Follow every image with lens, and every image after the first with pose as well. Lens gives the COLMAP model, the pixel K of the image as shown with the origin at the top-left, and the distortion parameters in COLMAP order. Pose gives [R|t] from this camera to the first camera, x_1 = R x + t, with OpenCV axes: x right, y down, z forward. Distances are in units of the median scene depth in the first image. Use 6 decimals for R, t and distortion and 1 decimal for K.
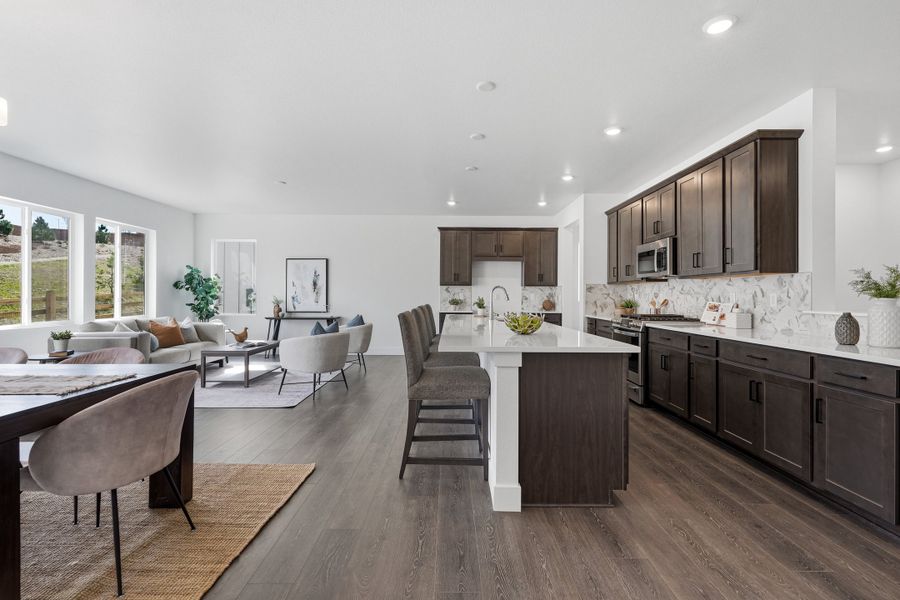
lens RADIAL K [[408.2, 0, 446.5], [0, 408.2, 295.1], [0, 0, 1]] dist [-0.002504, 0.000317]
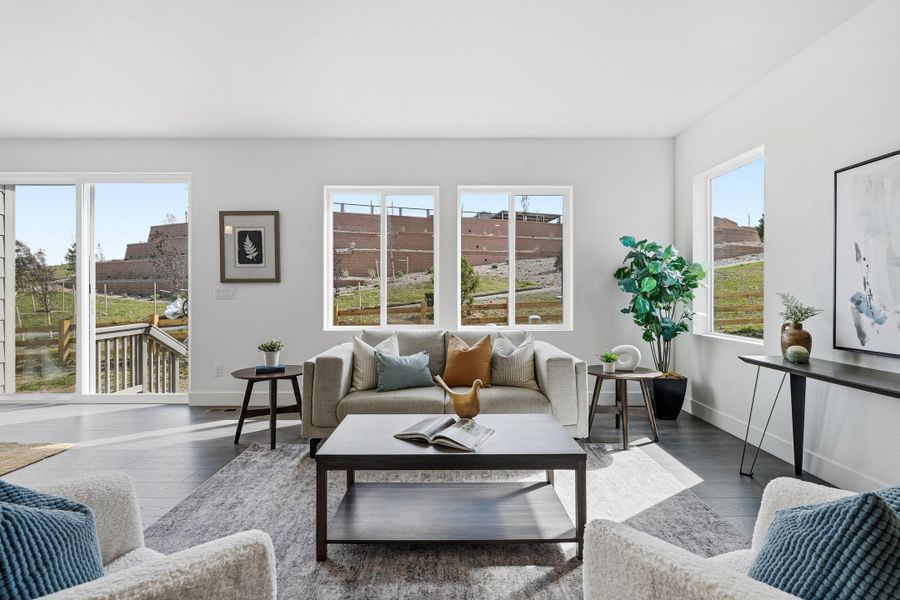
lens RADIAL K [[408.2, 0, 445.0], [0, 408.2, 292.1], [0, 0, 1]] dist [-0.002504, 0.000317]
pose [[-0.000984, -0.004223, -0.999991, -0.165340], [0.001595, 0.999990, -0.004224, 0.002217], [0.999998, -0.001599, -0.000978, 1.249954]]
